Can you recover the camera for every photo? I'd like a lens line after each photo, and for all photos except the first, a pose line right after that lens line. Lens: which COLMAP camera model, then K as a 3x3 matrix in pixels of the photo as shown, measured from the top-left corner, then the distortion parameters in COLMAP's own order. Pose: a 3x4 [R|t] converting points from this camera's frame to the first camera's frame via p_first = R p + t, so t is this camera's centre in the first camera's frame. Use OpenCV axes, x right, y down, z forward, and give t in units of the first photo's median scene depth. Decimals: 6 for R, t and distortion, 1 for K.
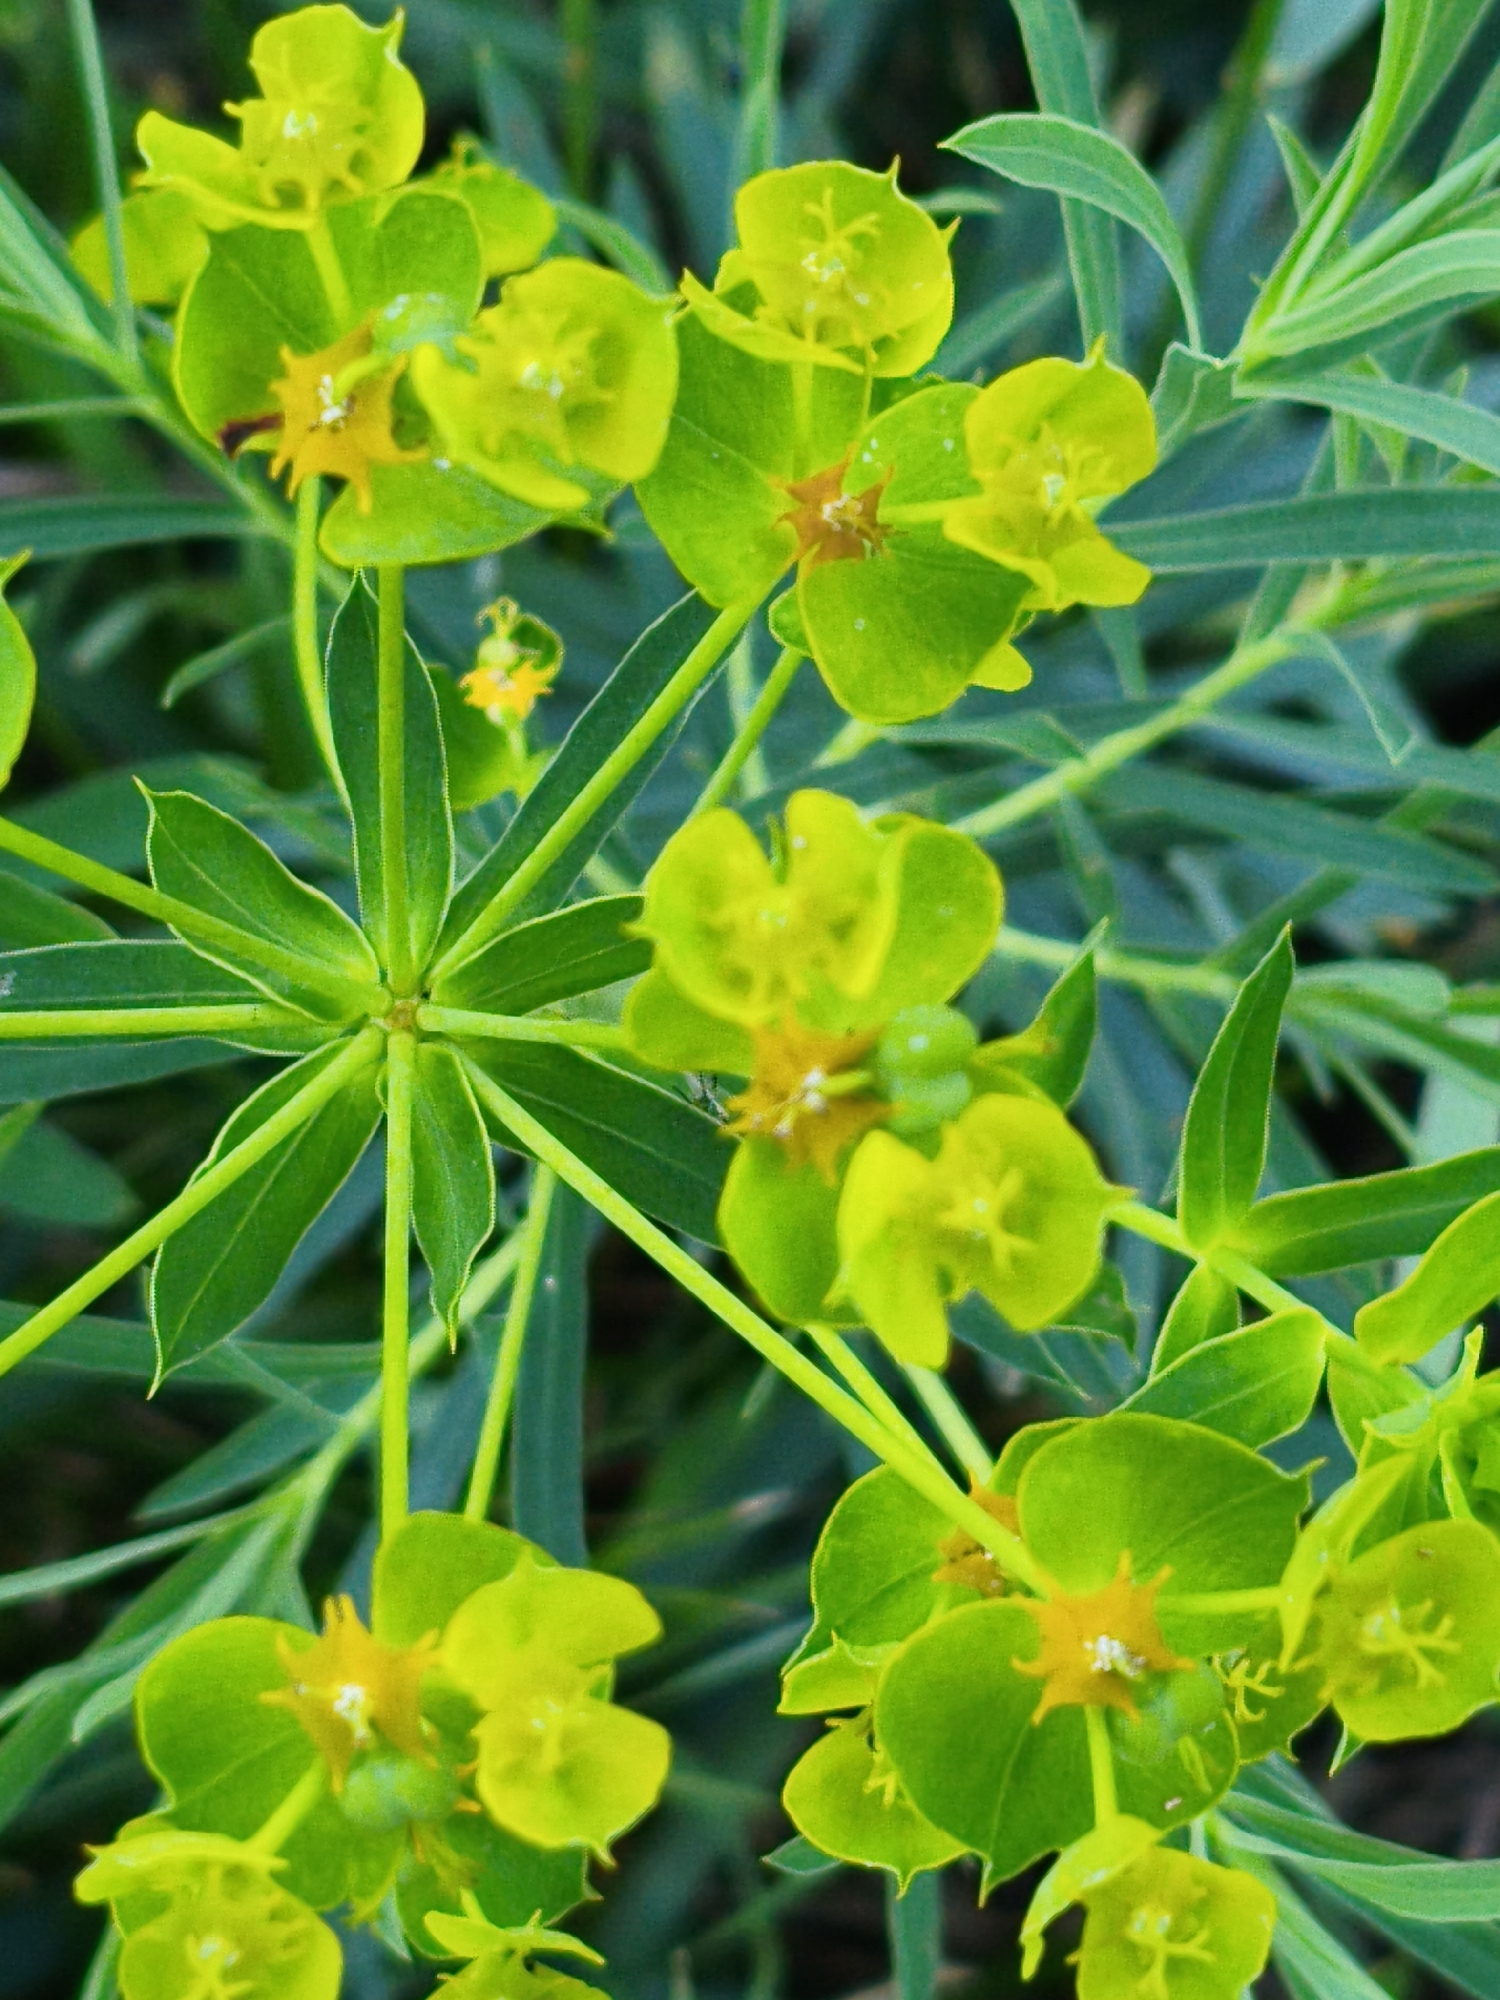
lens RADIAL K [[6479.0, 0, 717.5], [0, 6479.0, 991.1], [0, 0, 1]] dist [0.327370, 0.000000]
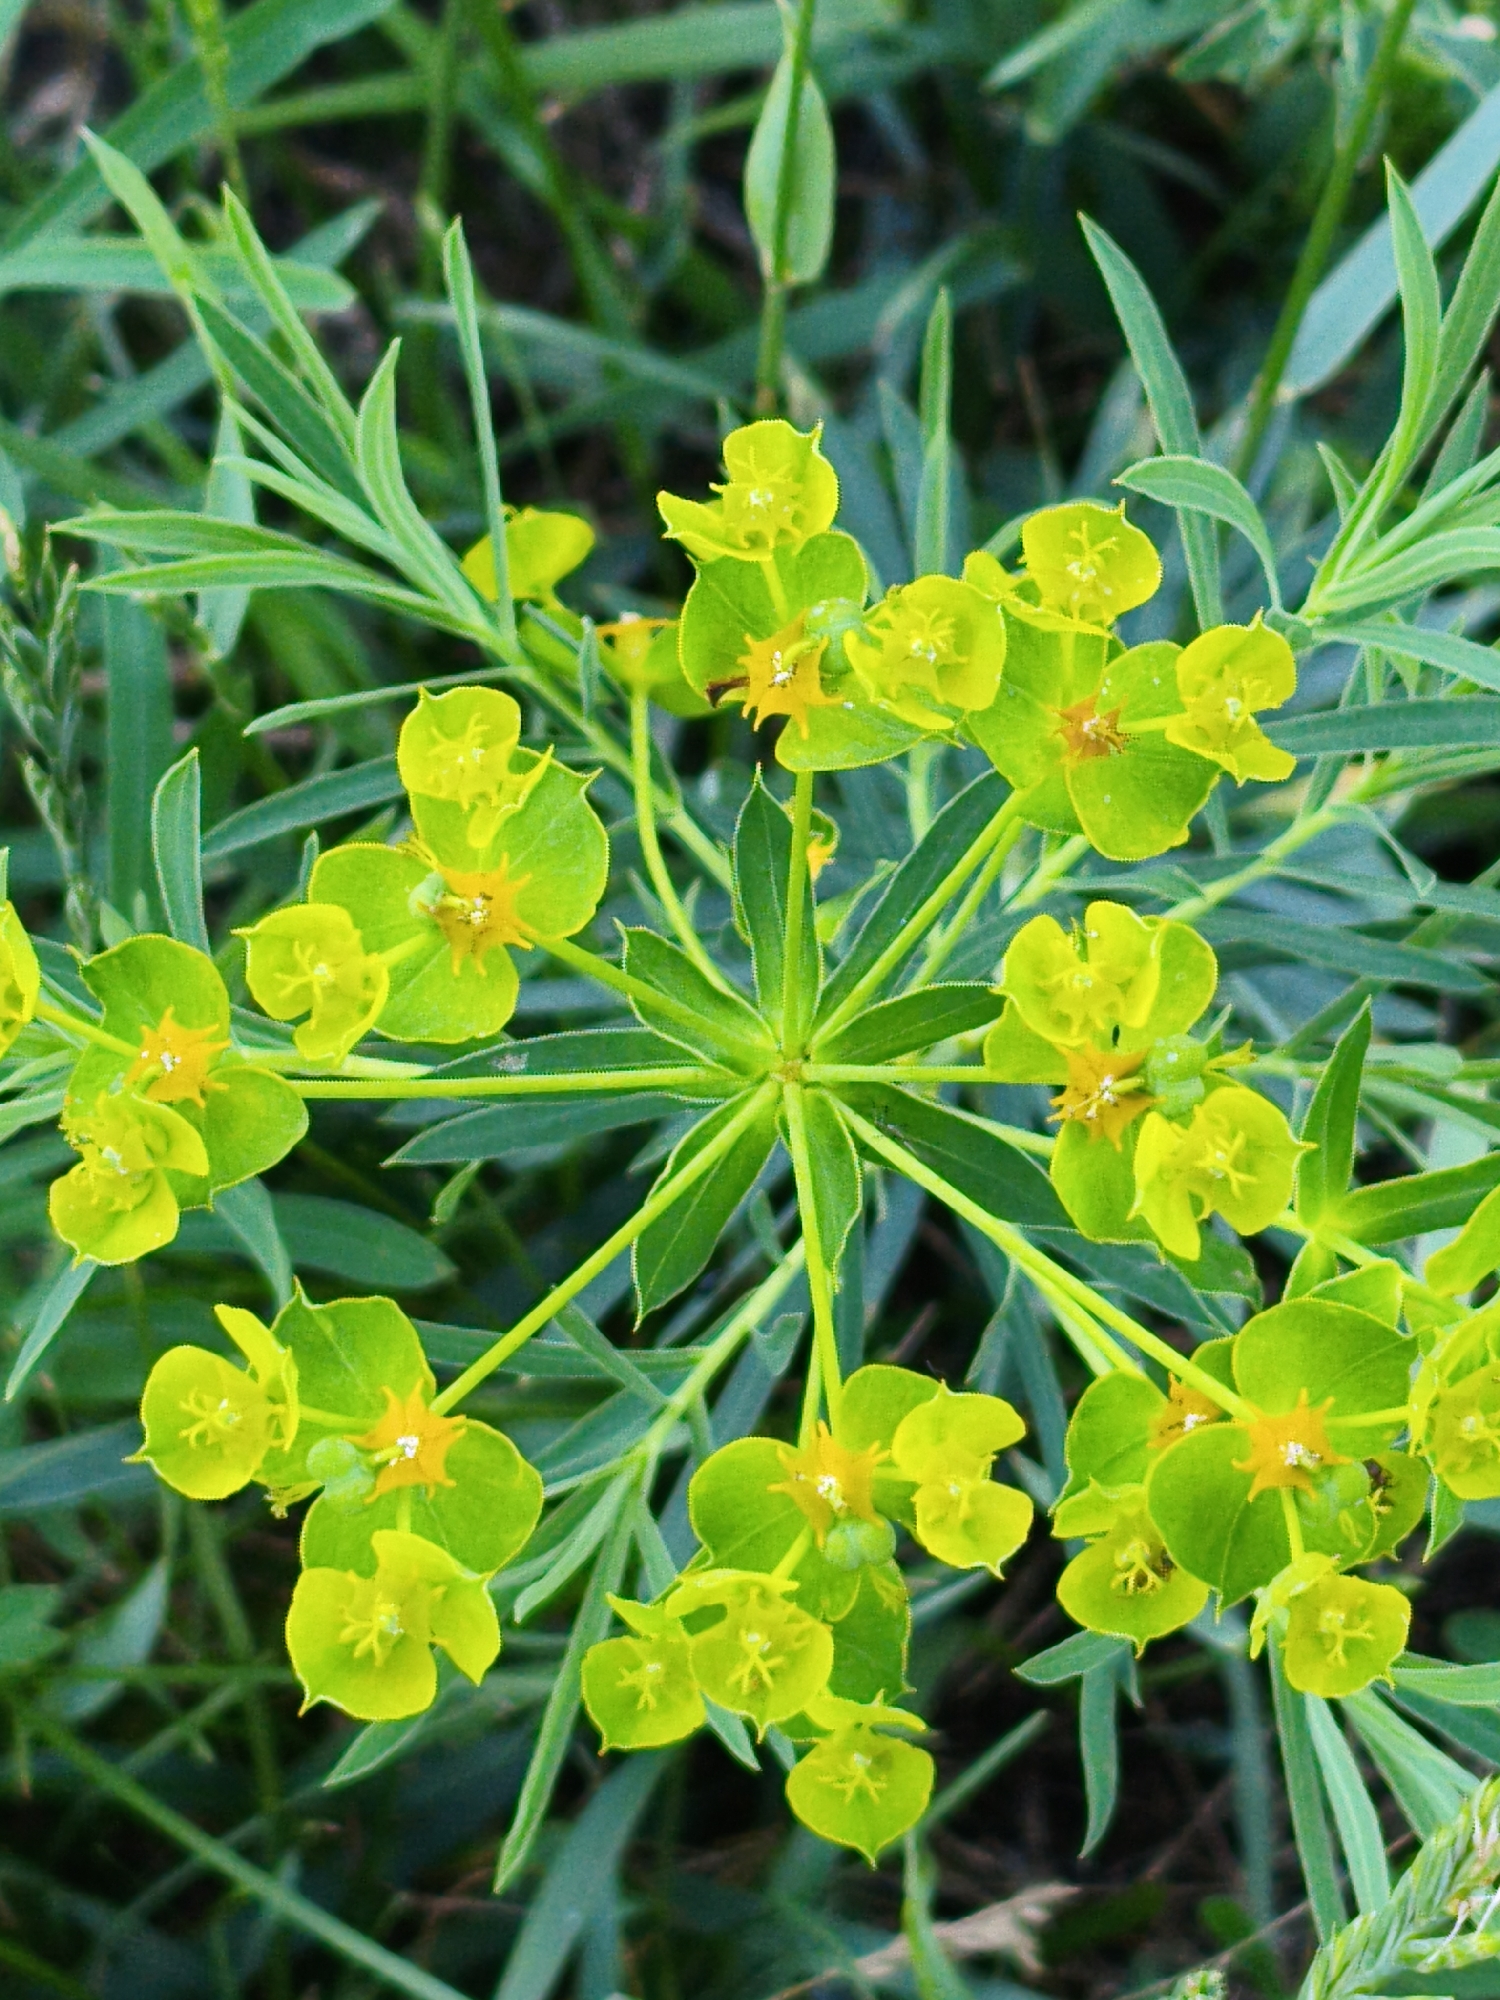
lens RADIAL K [[6479.0, 0, 796.1], [0, 6479.0, 1000.3], [0, 0, 1]] dist [0.327370, 0.000000]
pose [[0.998905, -0.034693, 0.031395, -0.105283], [0.035731, 0.998812, -0.033132, 0.041265], [-0.030208, 0.034217, 0.998958, -0.557436]]
